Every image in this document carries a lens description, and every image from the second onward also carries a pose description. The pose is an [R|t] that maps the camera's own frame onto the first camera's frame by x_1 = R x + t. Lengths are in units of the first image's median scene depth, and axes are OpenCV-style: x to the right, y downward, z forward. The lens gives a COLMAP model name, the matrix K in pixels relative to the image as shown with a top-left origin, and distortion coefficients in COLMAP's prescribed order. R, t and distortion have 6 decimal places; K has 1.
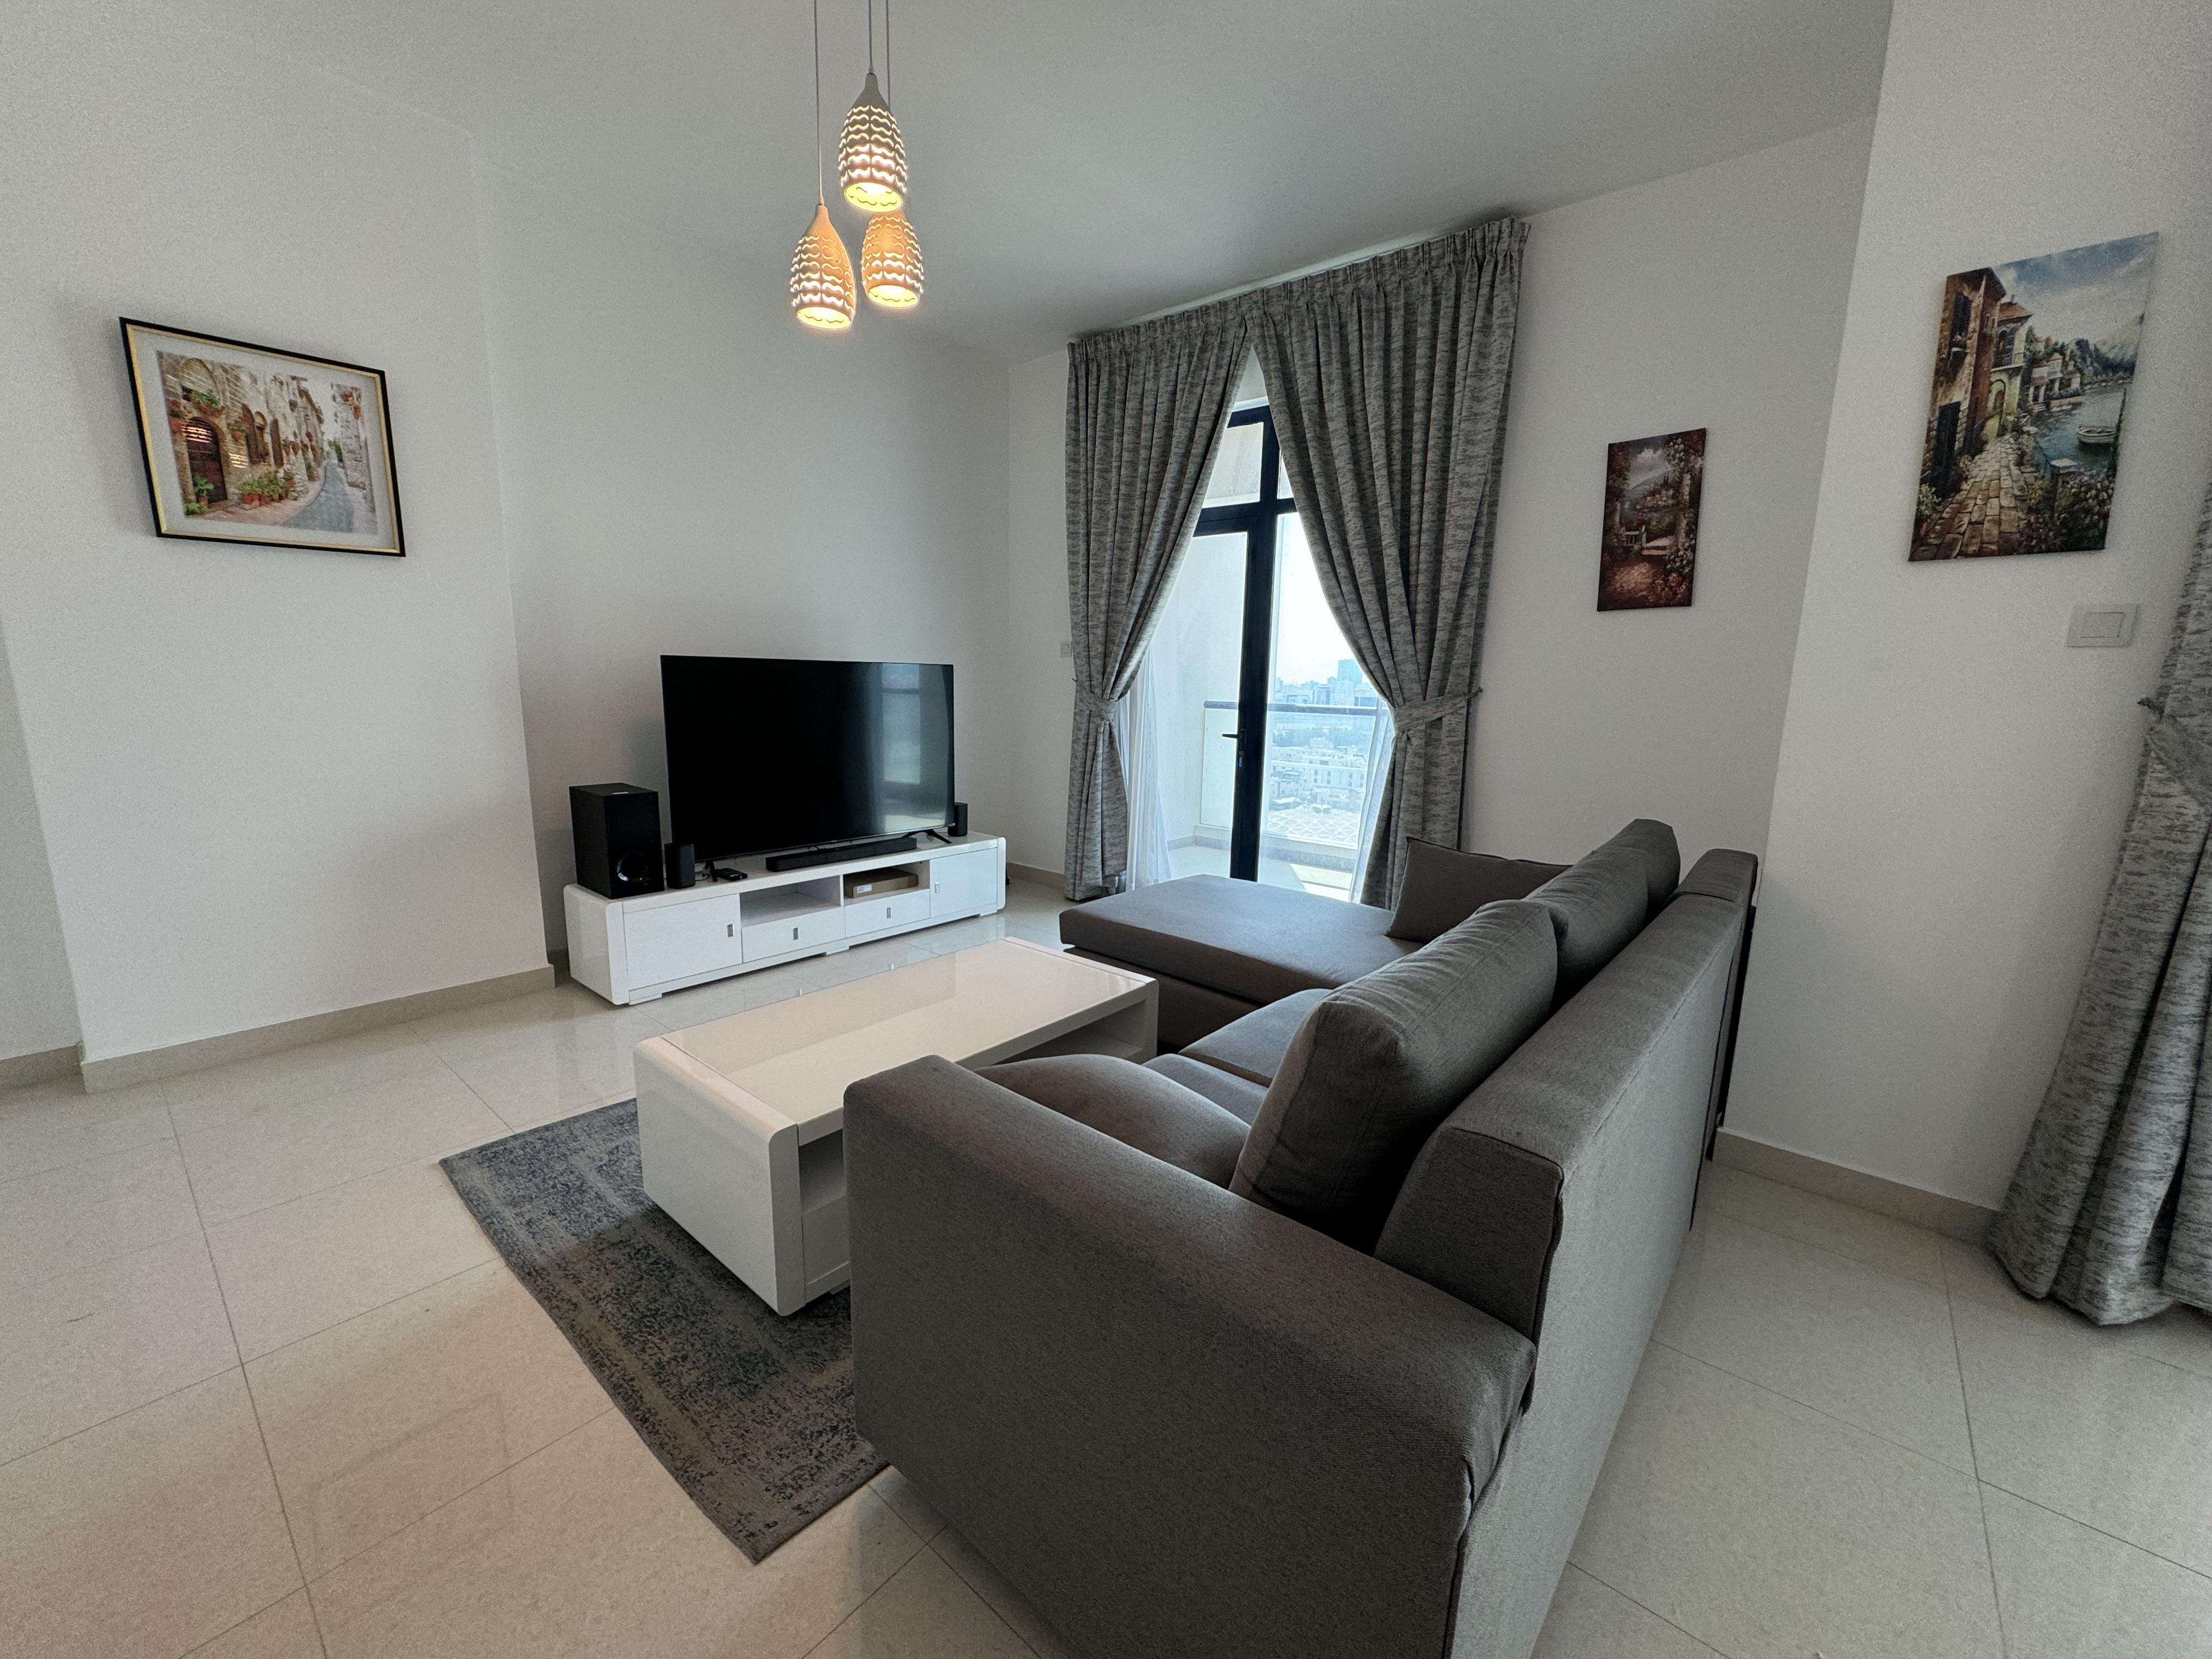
lens RADIAL K [[883.5, 0, 1103.4], [0, 883.5, 828.3], [0, 0, 1]] dist [-0.003145, 0.000509]
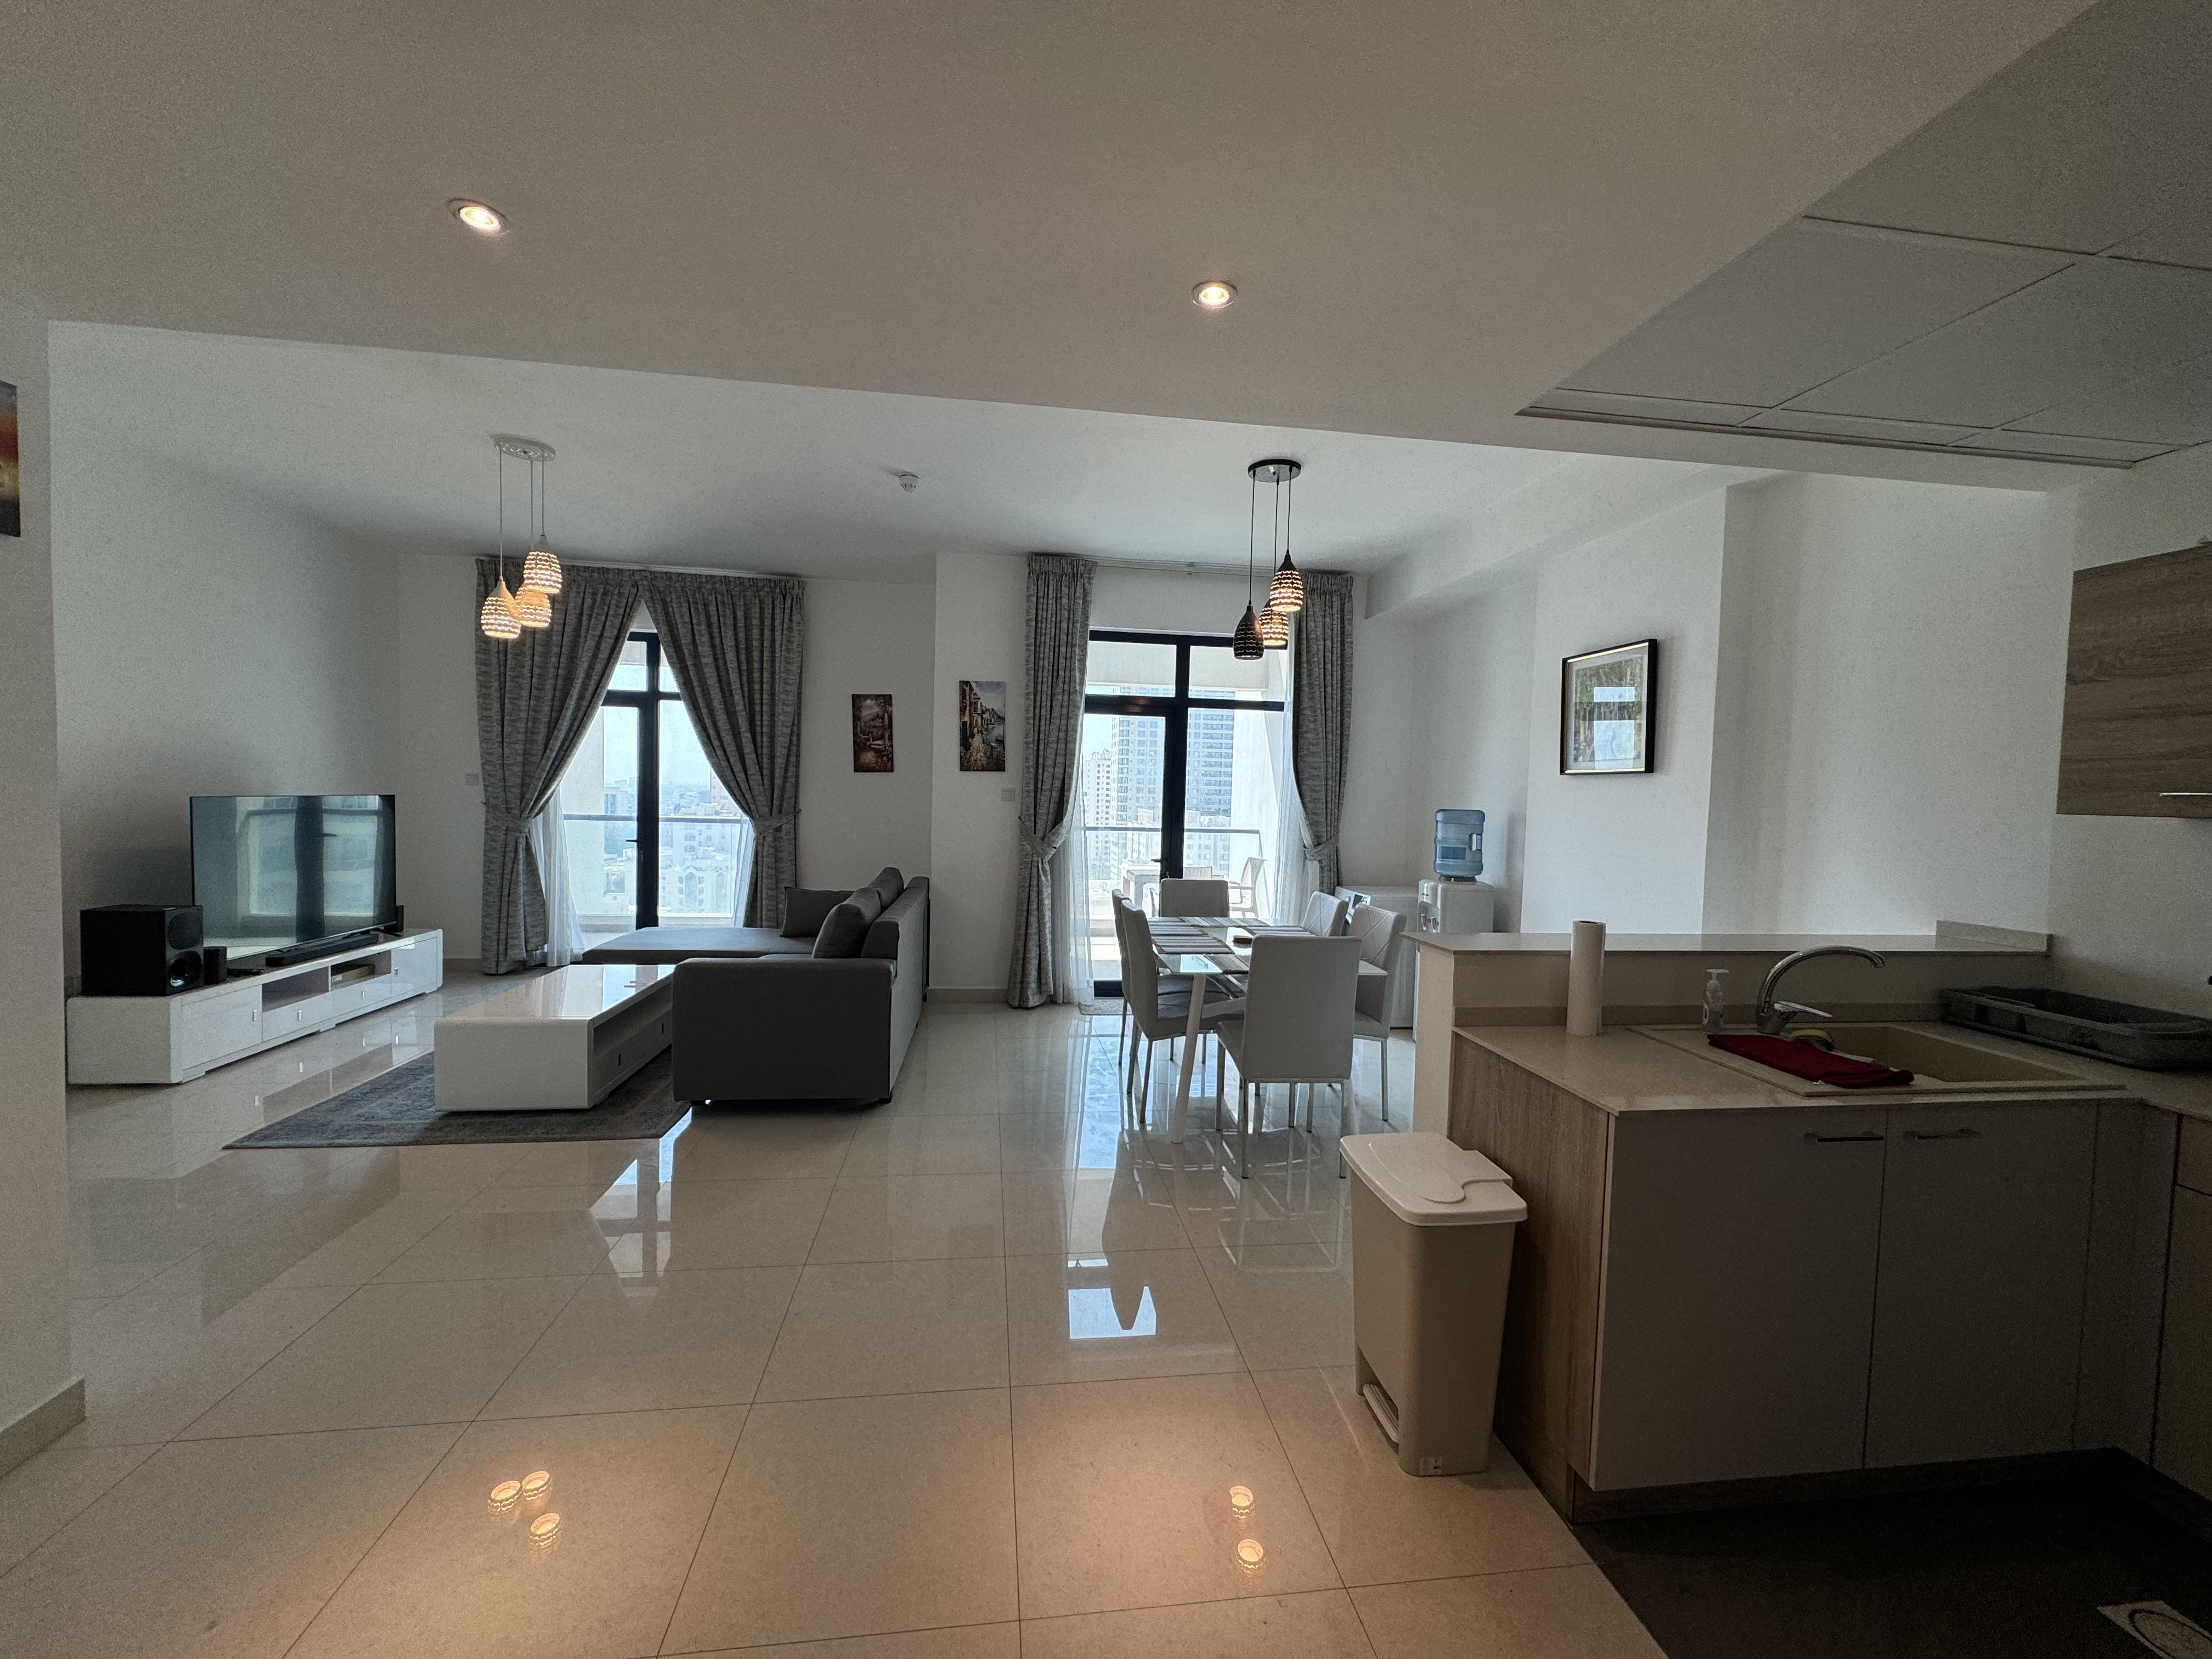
lens RADIAL K [[883.5, 0, 1103.4], [0, 883.5, 828.3], [0, 0, 1]] dist [-0.003145, 0.000509]
pose [[0.673492, -0.034869, 0.738372, -0.526000], [0.113042, 0.991996, -0.056264, 0.059602], [-0.730500, 0.121361, 0.672043, -0.726343]]
